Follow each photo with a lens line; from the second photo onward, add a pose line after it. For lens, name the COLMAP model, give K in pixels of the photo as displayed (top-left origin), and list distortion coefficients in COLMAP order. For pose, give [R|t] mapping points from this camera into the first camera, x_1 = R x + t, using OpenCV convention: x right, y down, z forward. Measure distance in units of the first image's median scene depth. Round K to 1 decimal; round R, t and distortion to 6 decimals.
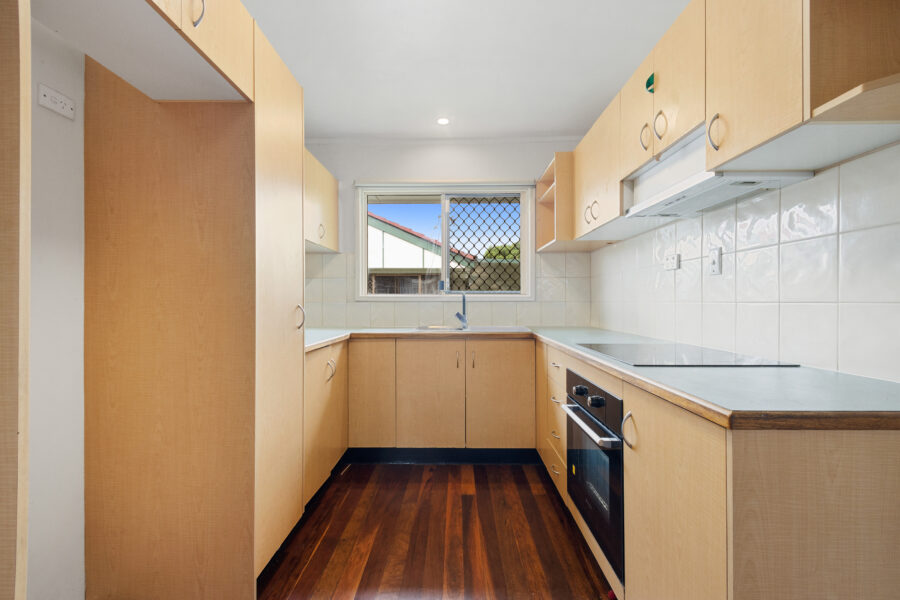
lens RADIAL K [[396.0, 0, 449.8], [0, 396.0, 302.3], [0, 0, 1]] dist [0.004261, 0.000404]
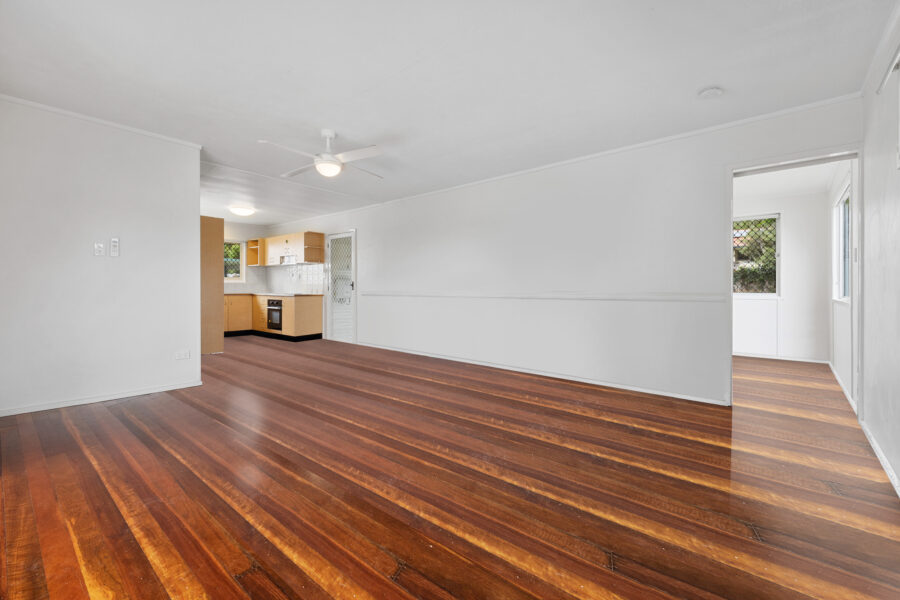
lens RADIAL K [[396.0, 0, 452.4], [0, 396.0, 298.2], [0, 0, 1]] dist [0.004261, 0.000404]
pose [[0.650650, 0.013004, 0.759267, -1.743617], [-0.016023, 0.999866, -0.003394, 0.146907], [-0.759209, -0.009957, 0.650771, -3.477708]]
